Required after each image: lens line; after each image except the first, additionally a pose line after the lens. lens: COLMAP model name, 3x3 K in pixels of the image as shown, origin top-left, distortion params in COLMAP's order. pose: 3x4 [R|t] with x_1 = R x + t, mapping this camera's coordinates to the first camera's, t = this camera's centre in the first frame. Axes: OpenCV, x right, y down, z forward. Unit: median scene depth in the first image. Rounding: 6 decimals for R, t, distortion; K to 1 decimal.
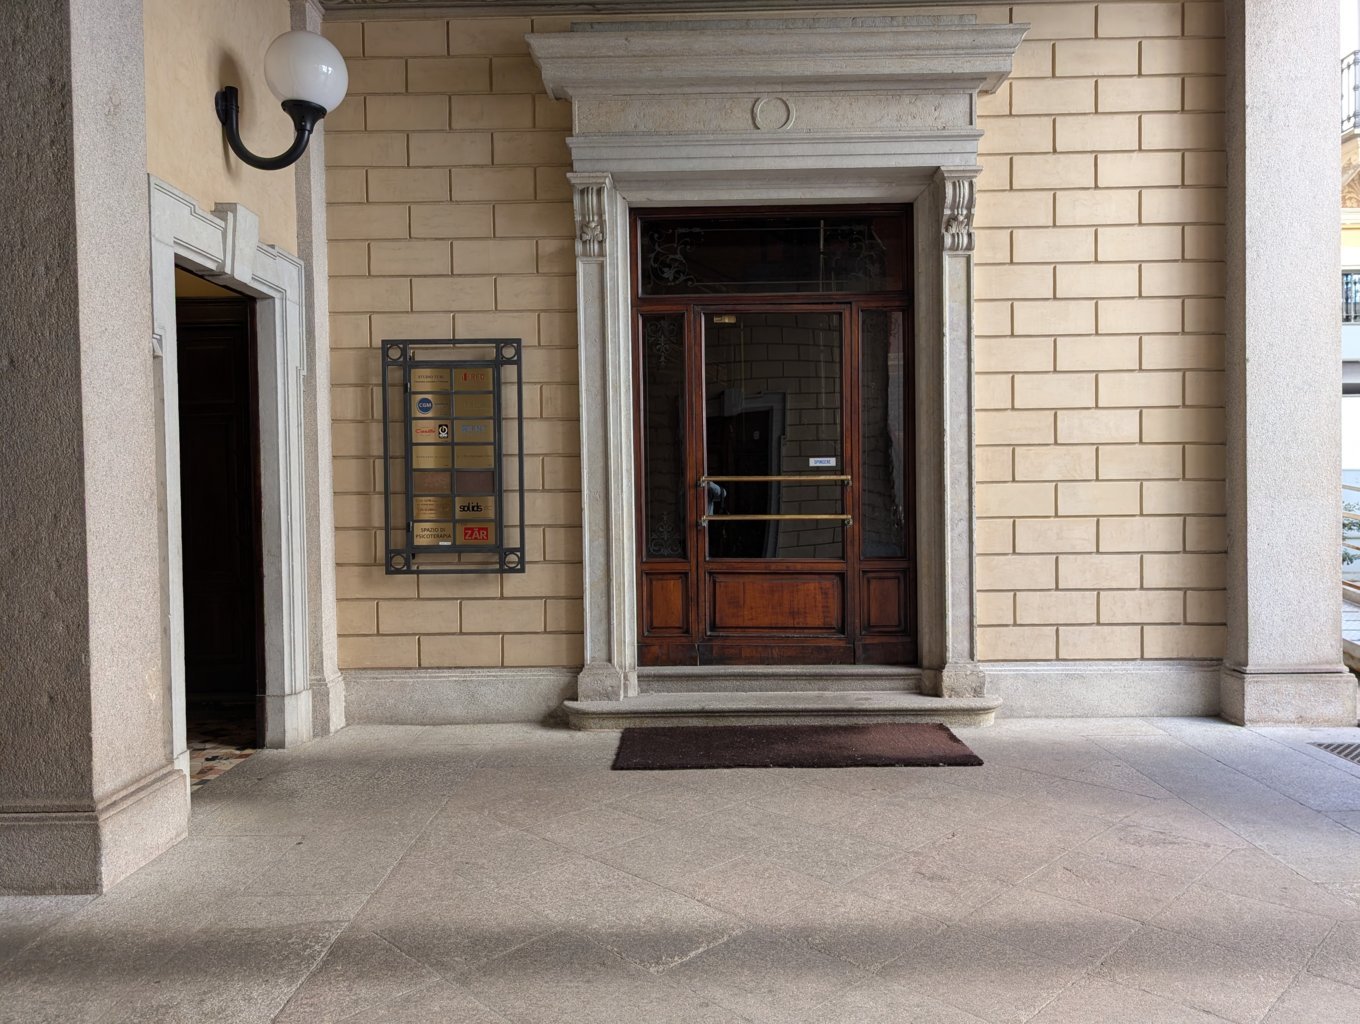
lens RADIAL K [[978.4, 0, 681.0], [0, 978.4, 511.6], [0, 0, 1]] dist [0.012844, -0.007705]
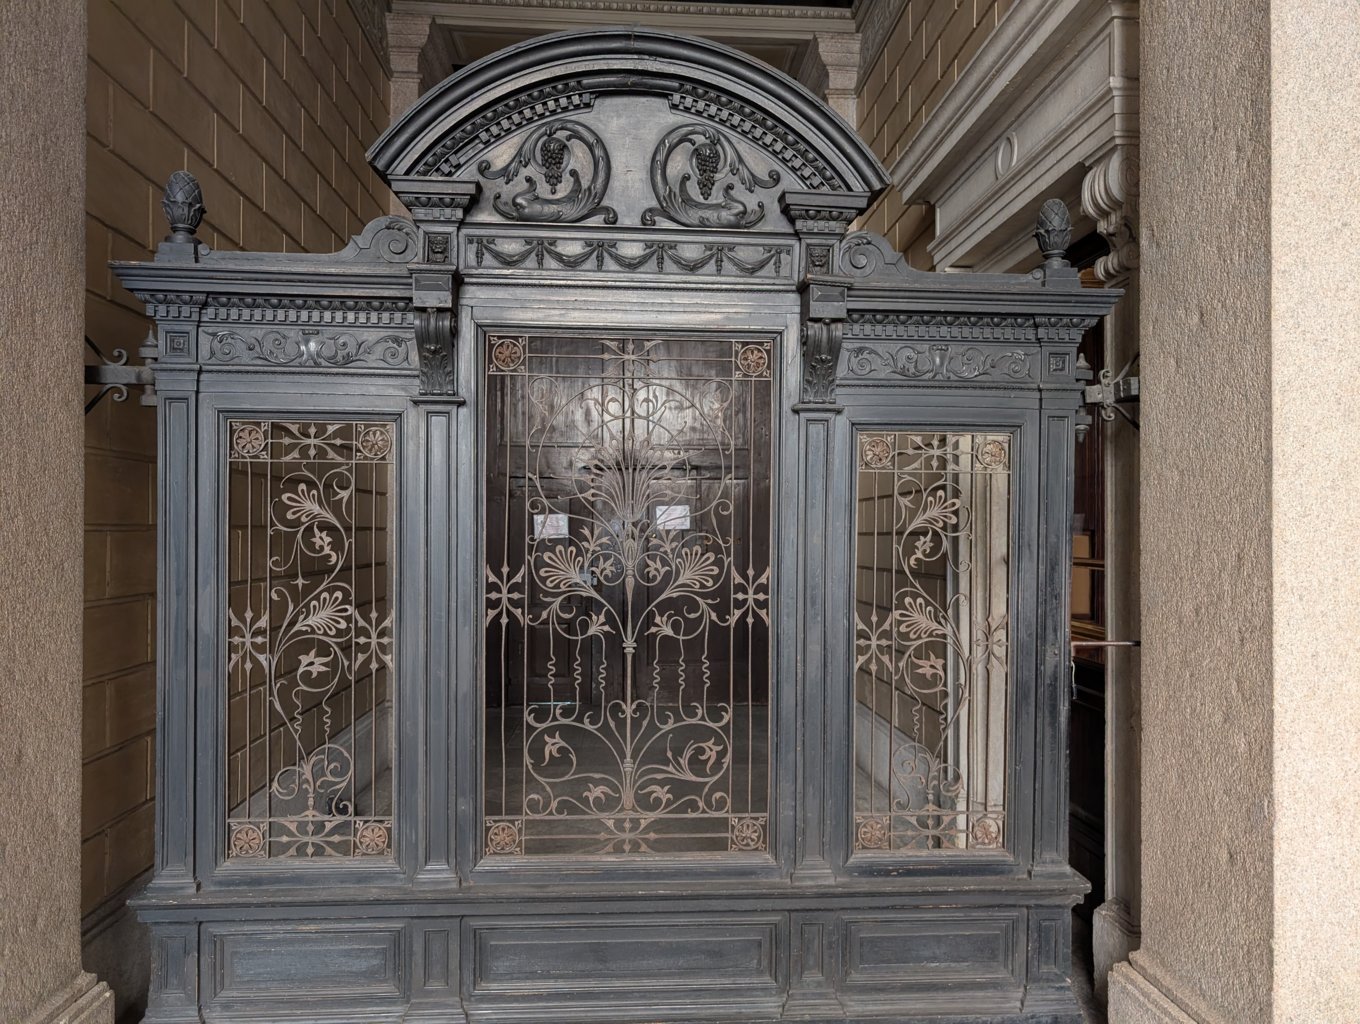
lens RADIAL K [[978.4, 0, 683.0], [0, 978.4, 526.4], [0, 0, 1]] dist [0.012844, -0.007705]
pose [[0.080924, 0.009420, -0.996676, -0.063805], [-0.029770, 0.999532, 0.007030, -0.008329], [0.996276, 0.029102, 0.081167, 0.610642]]
